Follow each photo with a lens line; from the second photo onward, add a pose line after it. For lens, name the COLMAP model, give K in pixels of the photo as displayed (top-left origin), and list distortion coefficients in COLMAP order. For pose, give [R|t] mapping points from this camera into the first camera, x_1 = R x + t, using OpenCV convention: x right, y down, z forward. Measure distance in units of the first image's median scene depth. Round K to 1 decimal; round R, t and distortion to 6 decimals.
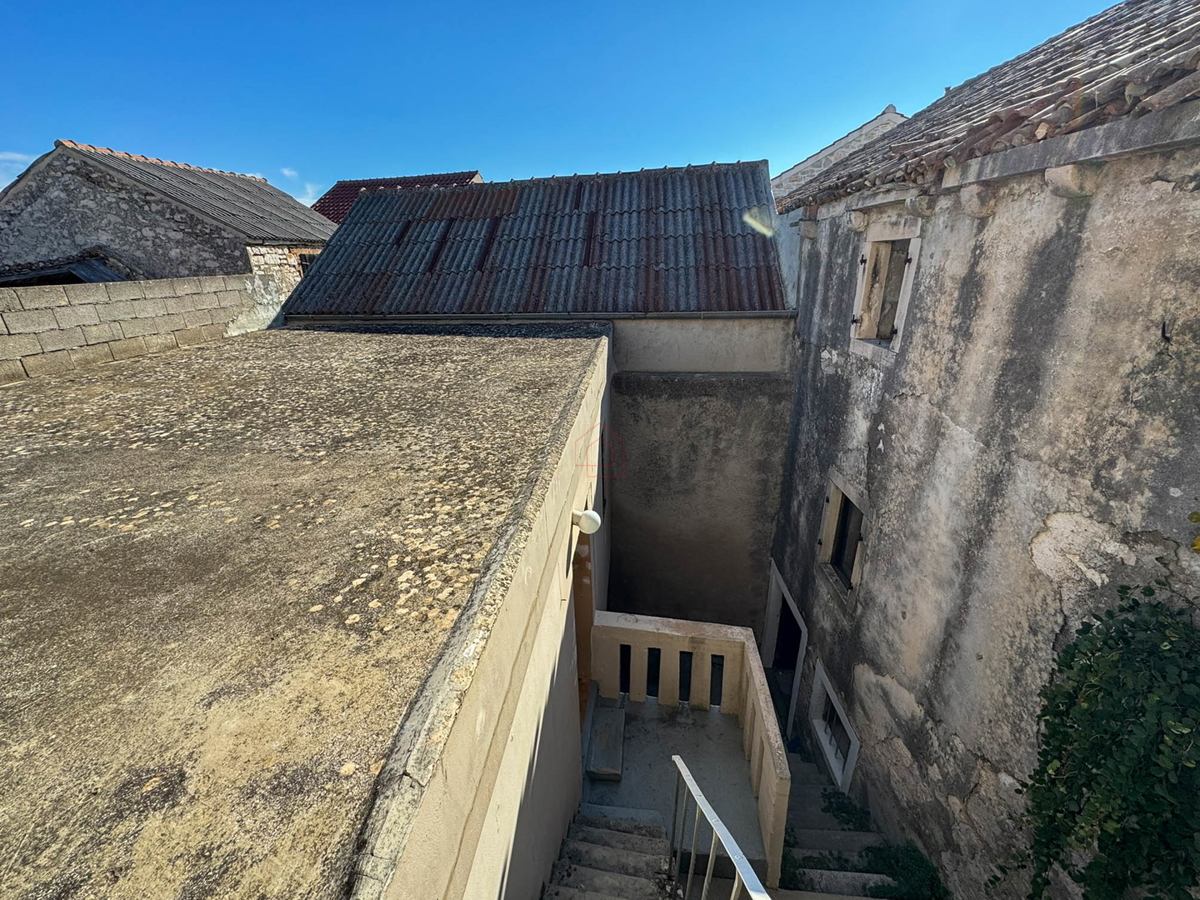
lens RADIAL K [[489.1, 0, 600.0], [0, 489.1, 450.0], [0, 0, 1]] dist [-0.001702, 0.000305]
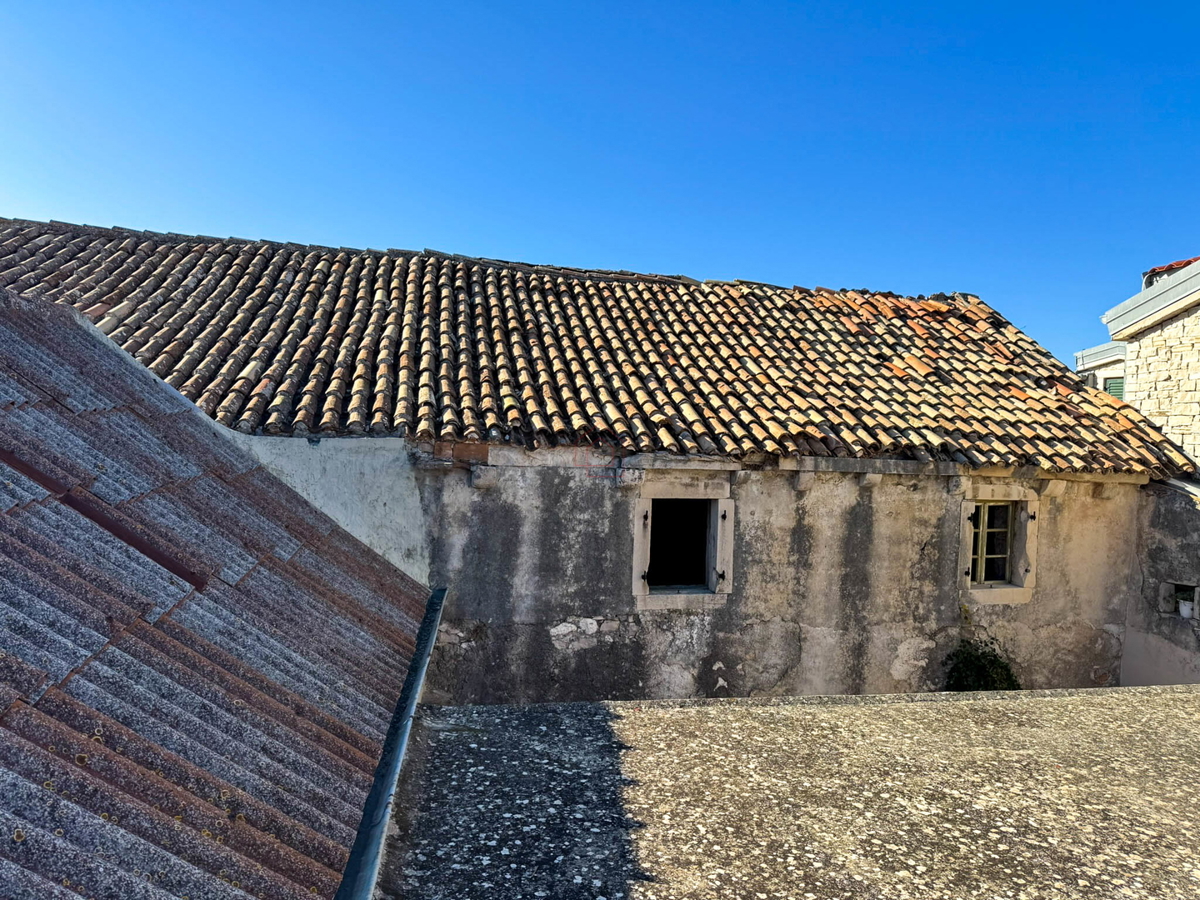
lens RADIAL K [[834.6, 0, 594.5], [0, 834.6, 448.4], [0, 0, 1]] dist [0.092644, -0.147723]
pose [[-0.292000, -0.009843, 0.956368, -1.266579], [0.323042, 0.940166, 0.108308, -0.915309], [-0.900211, 0.340573, -0.271348, 1.884782]]
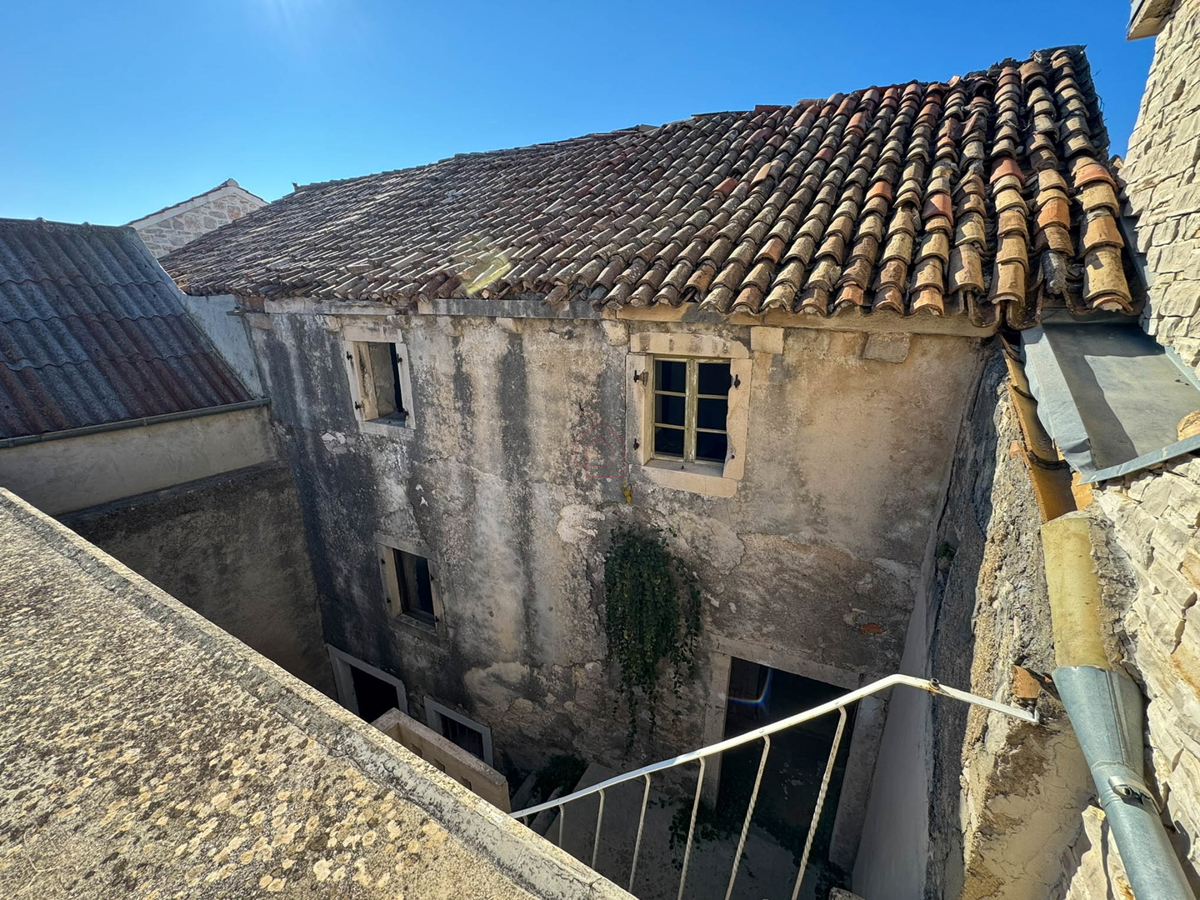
lens RADIAL K [[482.4, 0, 598.4], [0, 482.4, 451.3], [0, 0, 1]] dist [-0.000486, -0.000077]
pose [[0.421730, -0.253598, 0.870535, -0.321037], [0.322963, 0.939136, 0.117124, -0.154762], [-0.847254, 0.231756, 0.477964, 0.021346]]
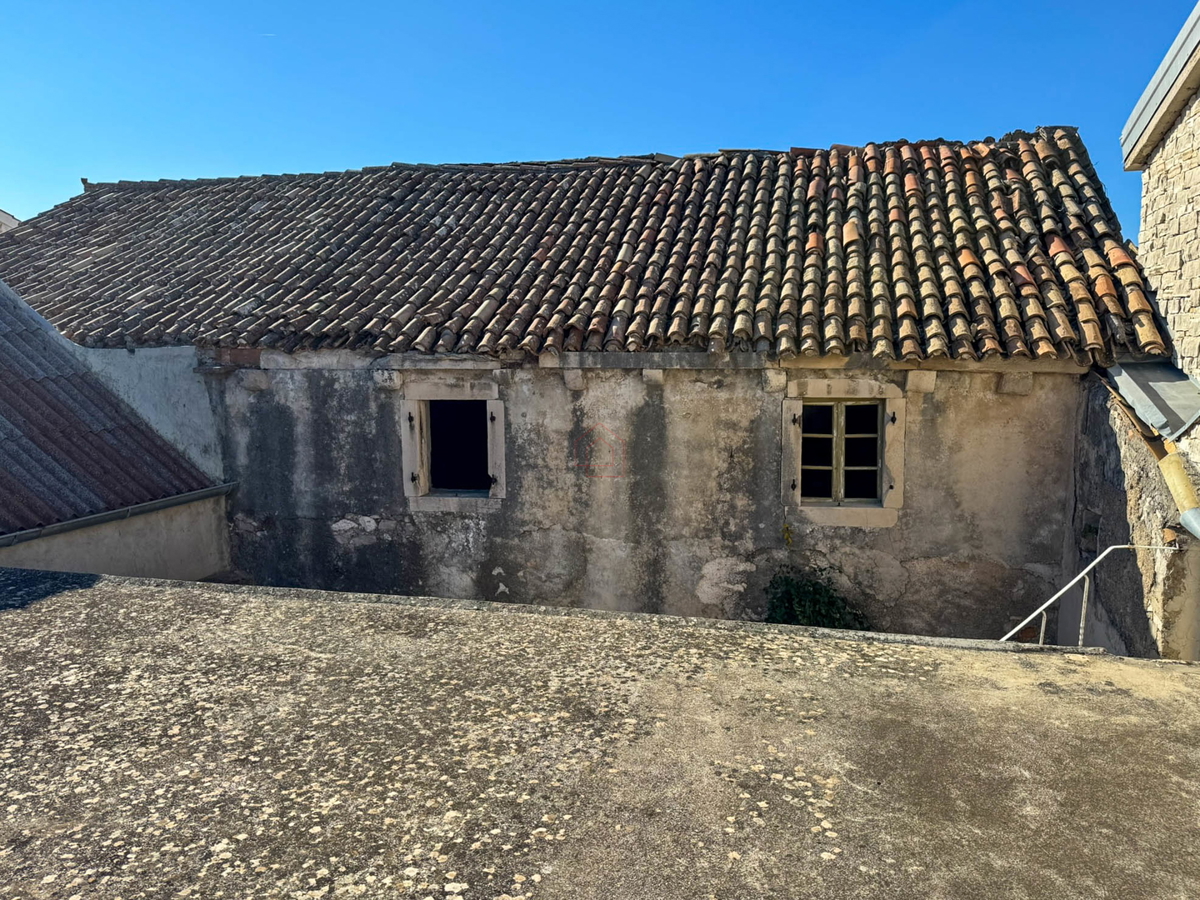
lens RADIAL K [[867.7, 0, 594.4], [0, 867.7, 449.9], [0, 0, 1]] dist [0.167801, -0.263440]
pose [[0.158971, -0.103800, 0.981812, -1.373438], [0.364430, 0.930399, 0.039357, -0.335642], [-0.917561, 0.351545, 0.185734, 0.473153]]
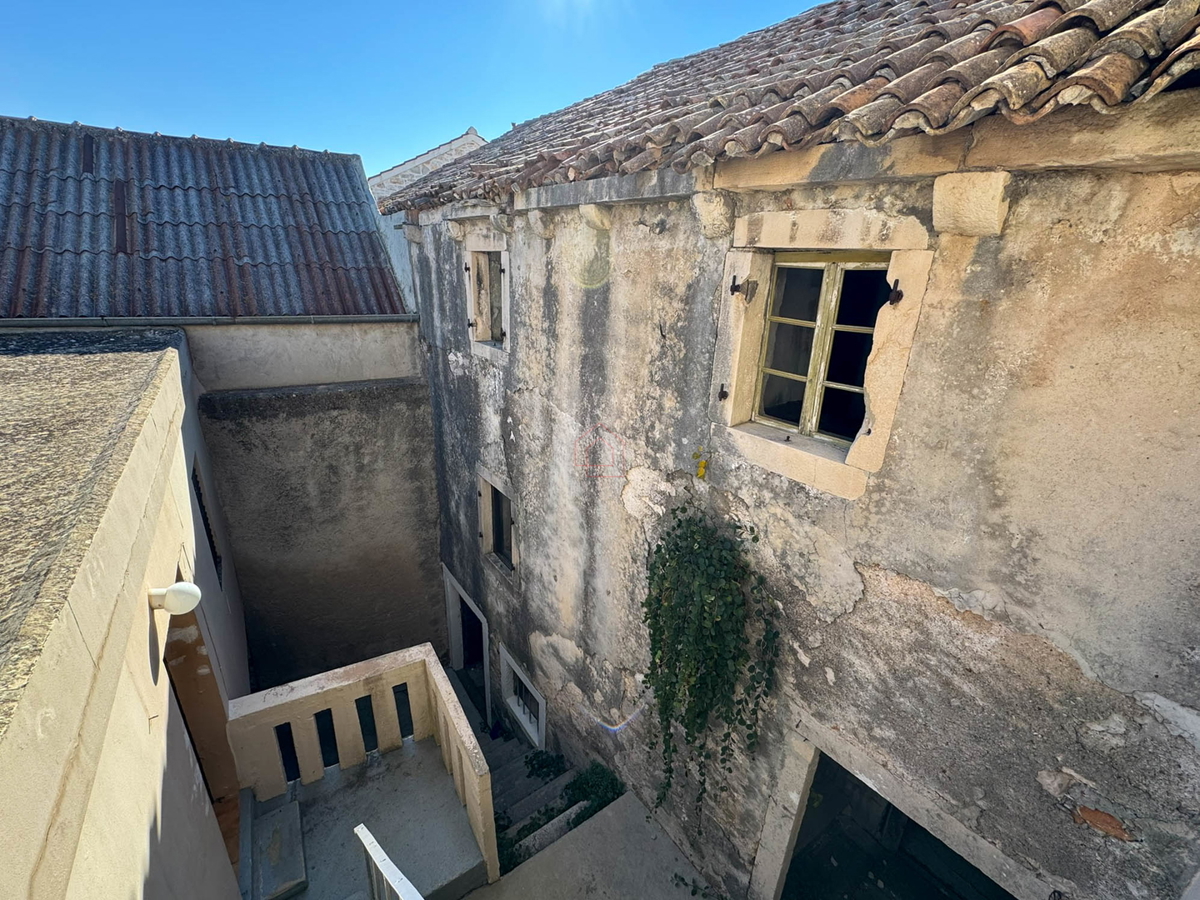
lens RADIAL K [[492.7, 0, 598.6], [0, 492.7, 450.3], [0, 0, 1]] dist [-0.001068, -0.000013]
pose [[0.770214, -0.168106, 0.615233, 0.038275], [0.171981, 0.983648, 0.053467, -0.005098], [-0.614161, 0.064627, 0.786530, 0.001273]]
